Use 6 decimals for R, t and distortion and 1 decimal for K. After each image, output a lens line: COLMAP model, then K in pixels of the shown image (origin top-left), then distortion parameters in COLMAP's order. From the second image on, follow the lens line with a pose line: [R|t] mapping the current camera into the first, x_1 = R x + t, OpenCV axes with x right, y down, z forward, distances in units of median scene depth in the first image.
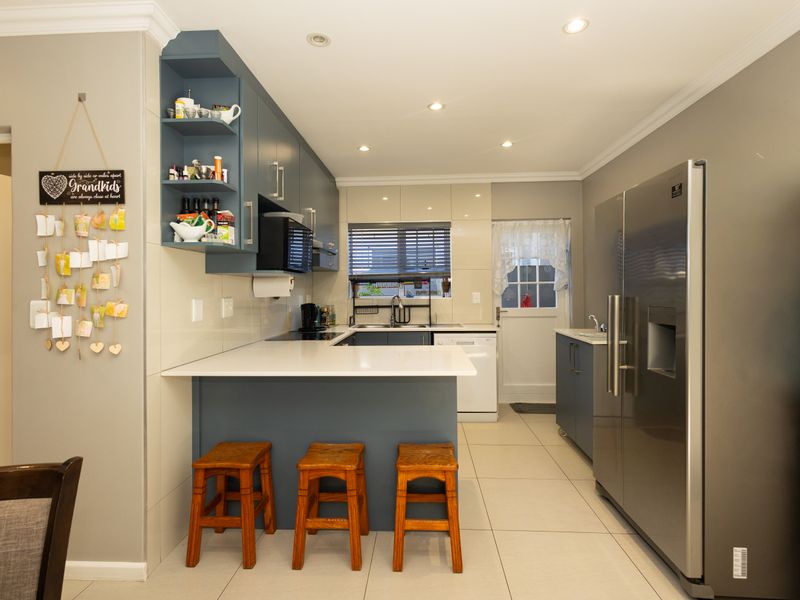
lens RADIAL K [[415.3, 0, 400.2], [0, 415.3, 293.6], [0, 0, 1]] dist [0.008833, -0.000875]
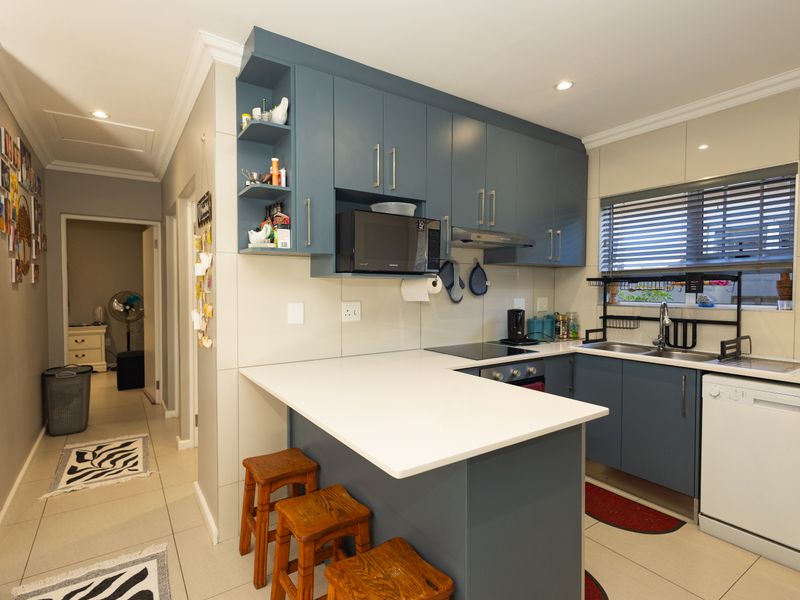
lens RADIAL K [[415.3, 0, 399.1], [0, 415.3, 301.2], [0, 0, 1]] dist [0.008833, -0.000875]
pose [[0.598581, 0.033514, -0.800361, 0.246287], [-0.011221, 0.999377, 0.033456, -0.013796], [0.800984, -0.011045, 0.598584, 0.299146]]
